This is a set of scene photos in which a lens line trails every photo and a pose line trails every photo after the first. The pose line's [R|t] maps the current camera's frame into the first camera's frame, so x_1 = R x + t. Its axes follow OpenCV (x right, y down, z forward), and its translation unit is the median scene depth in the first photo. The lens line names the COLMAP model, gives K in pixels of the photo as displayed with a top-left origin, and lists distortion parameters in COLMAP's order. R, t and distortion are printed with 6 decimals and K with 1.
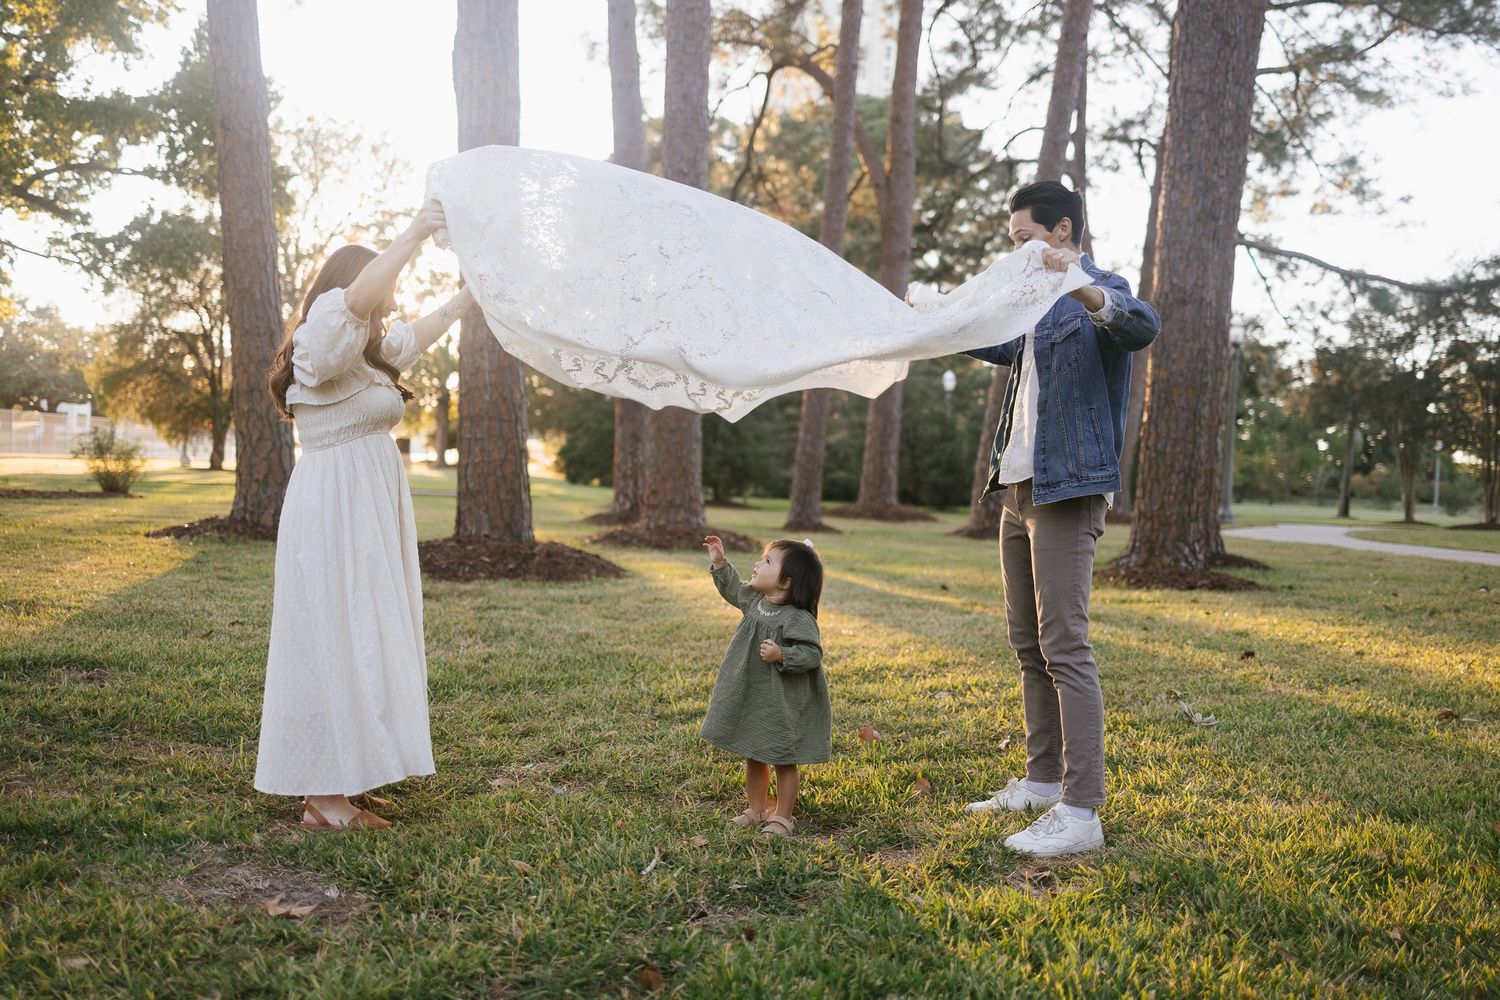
lens RADIAL K [[1555.0, 0, 772.3], [0, 1555.0, 505.5], [0, 0, 1]] dist [0.004597, 0.004744]
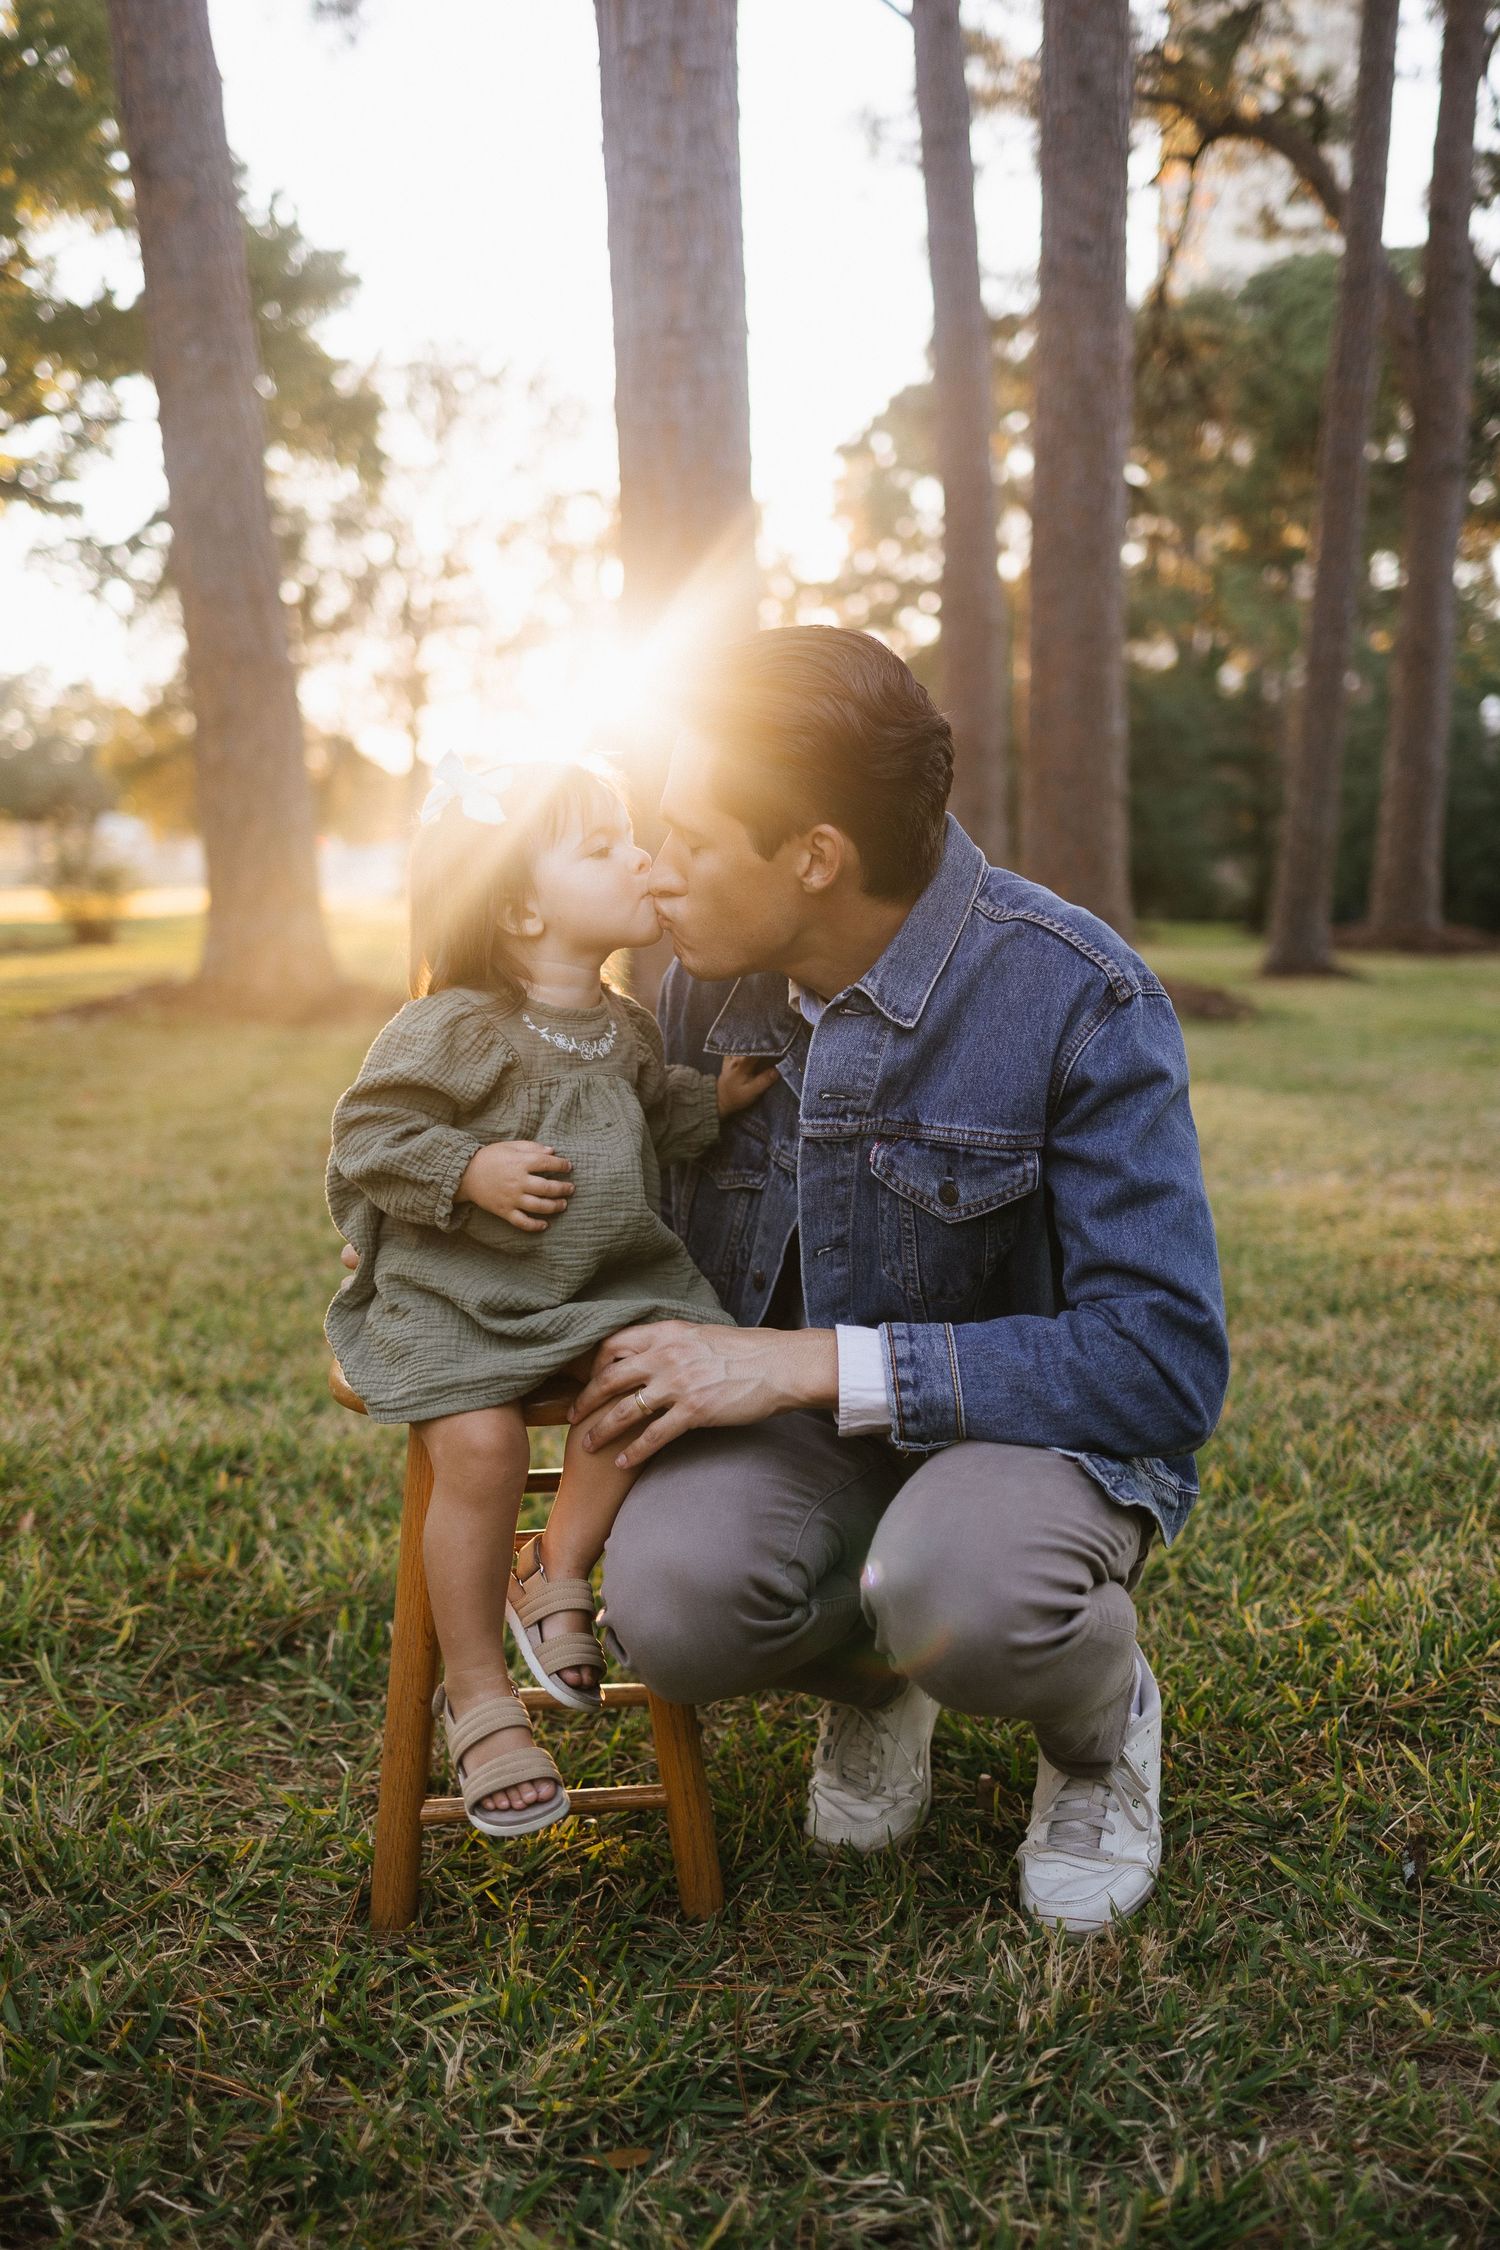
lens RADIAL K [[2277.2, 0, 750.0], [0, 2277.2, 1125.0], [0, 0, 1]] dist [0.004065, 0.024414]
pose [[0.984842, -0.014371, -0.172856, -0.031403], [0.027672, 0.996816, 0.074786, 0.003153], [0.171231, -0.078436, 0.982104, 0.206664]]
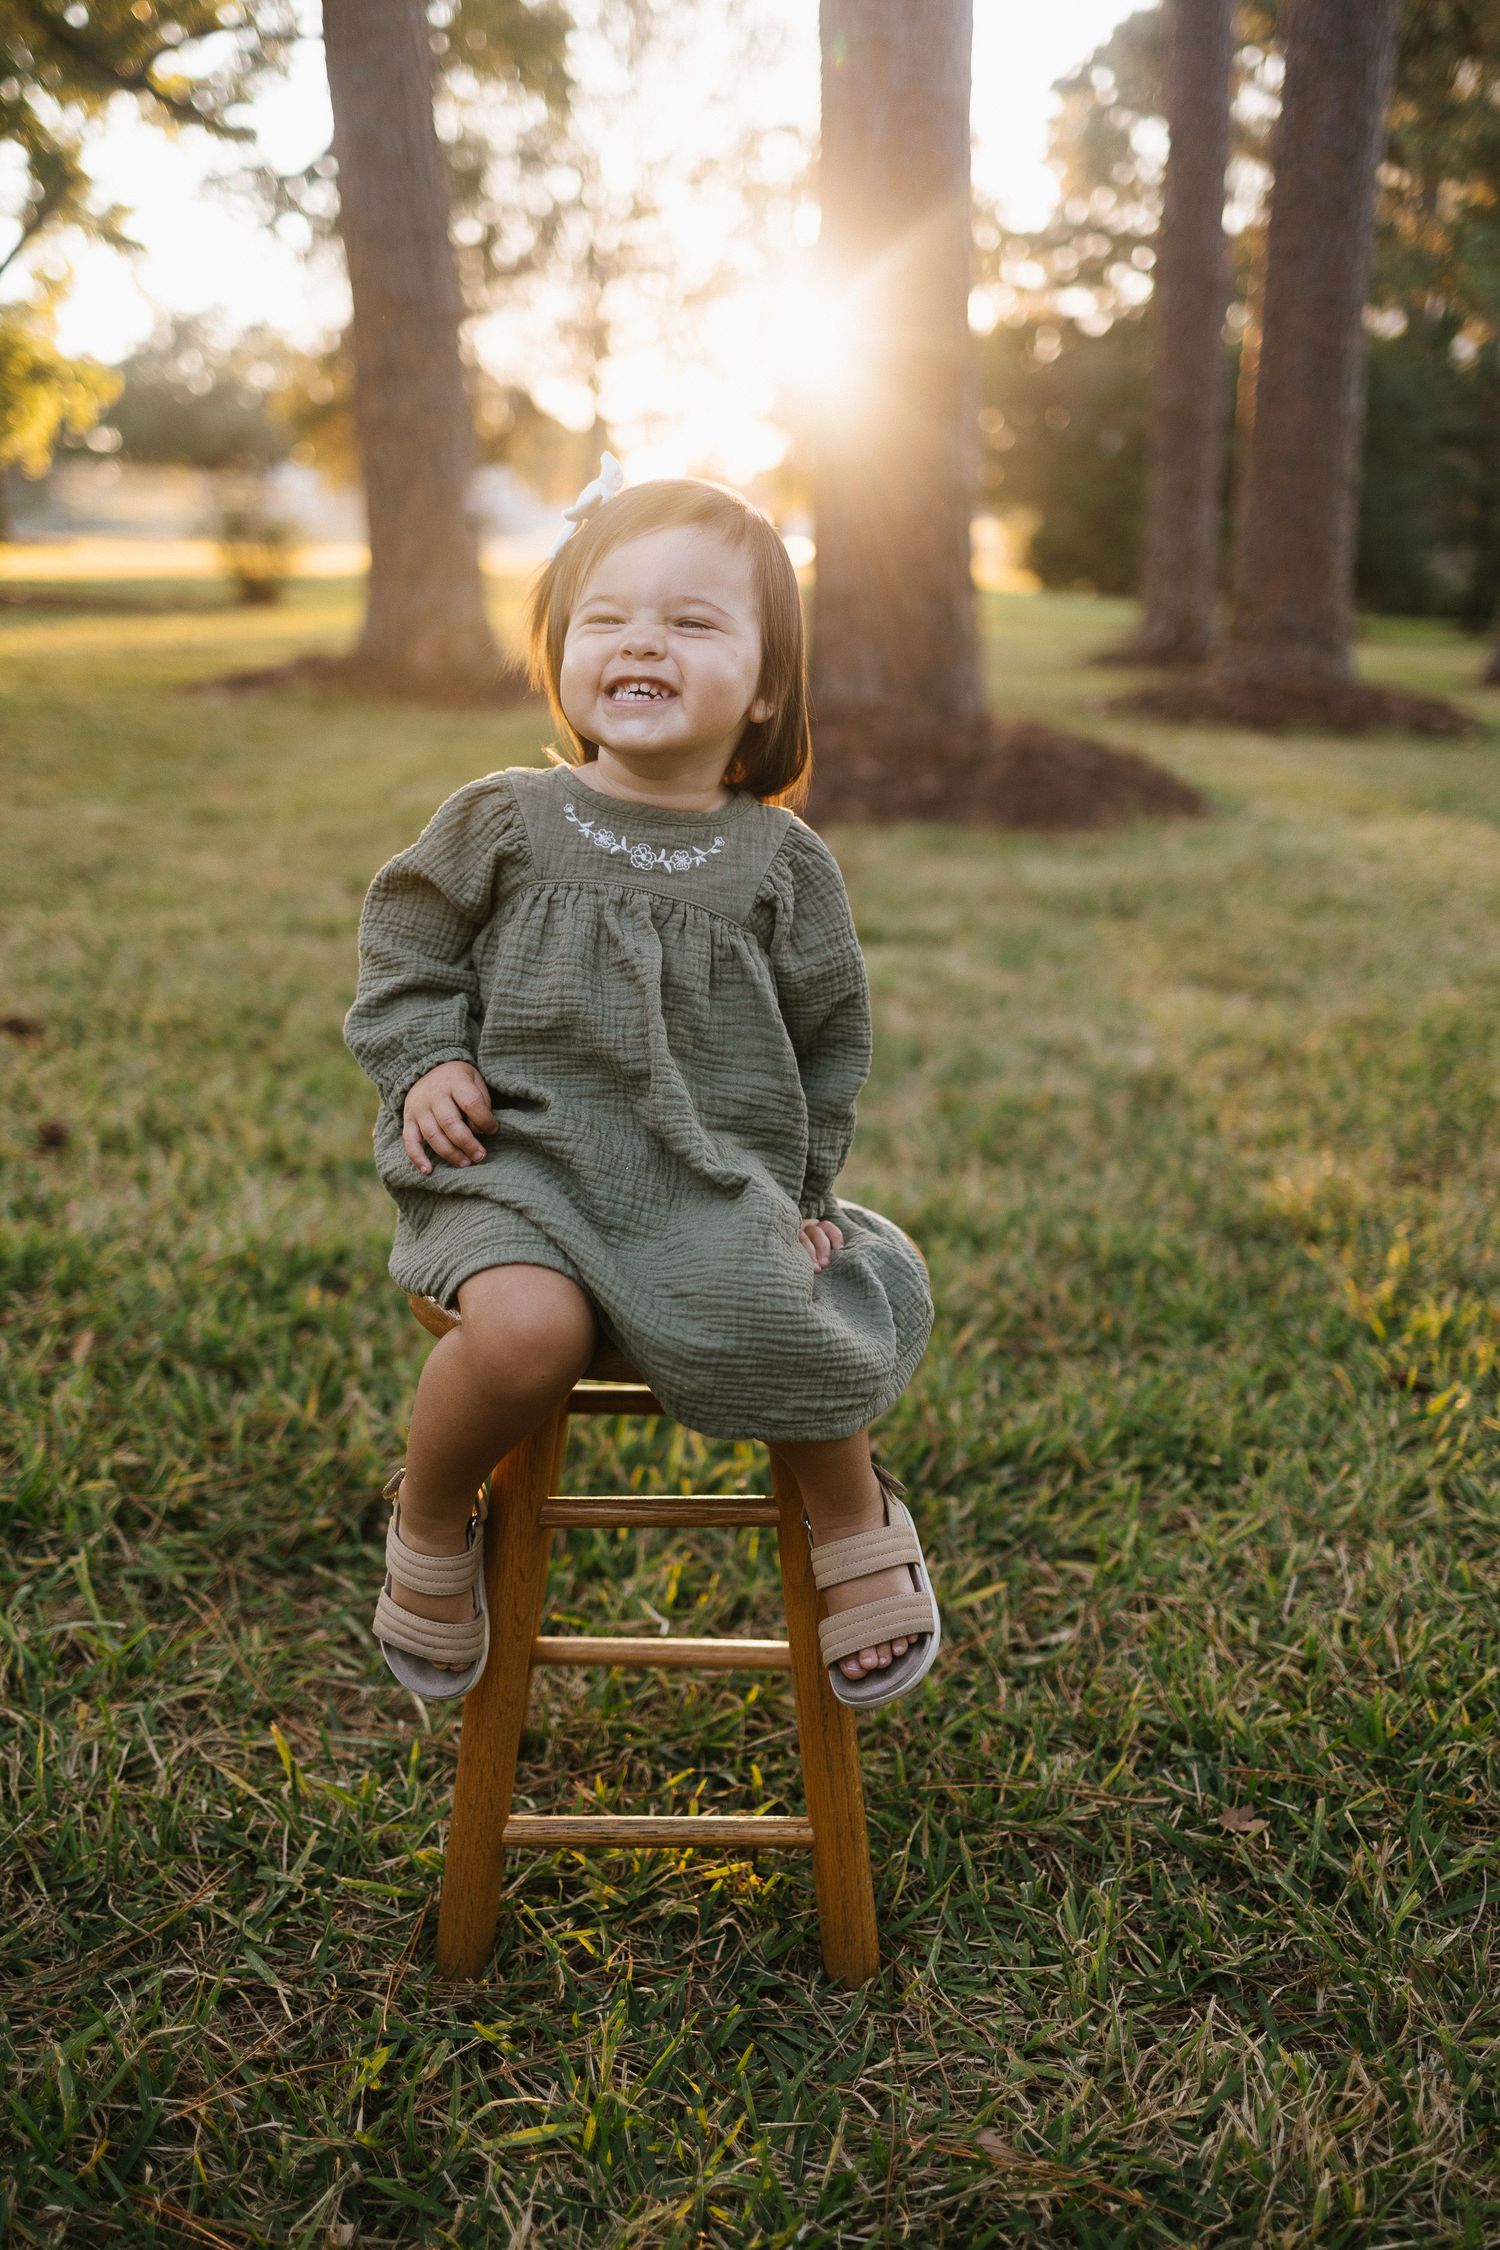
lens RADIAL K [[2277.2, 0, 750.0], [0, 2277.2, 1125.0], [0, 0, 1]] dist [0.004065, 0.024414]
pose [[0.968879, 0.058439, -0.240536, -0.036664], [-0.006107, 0.977080, 0.212784, -0.000265], [0.247458, -0.204693, 0.947030, 0.229376]]
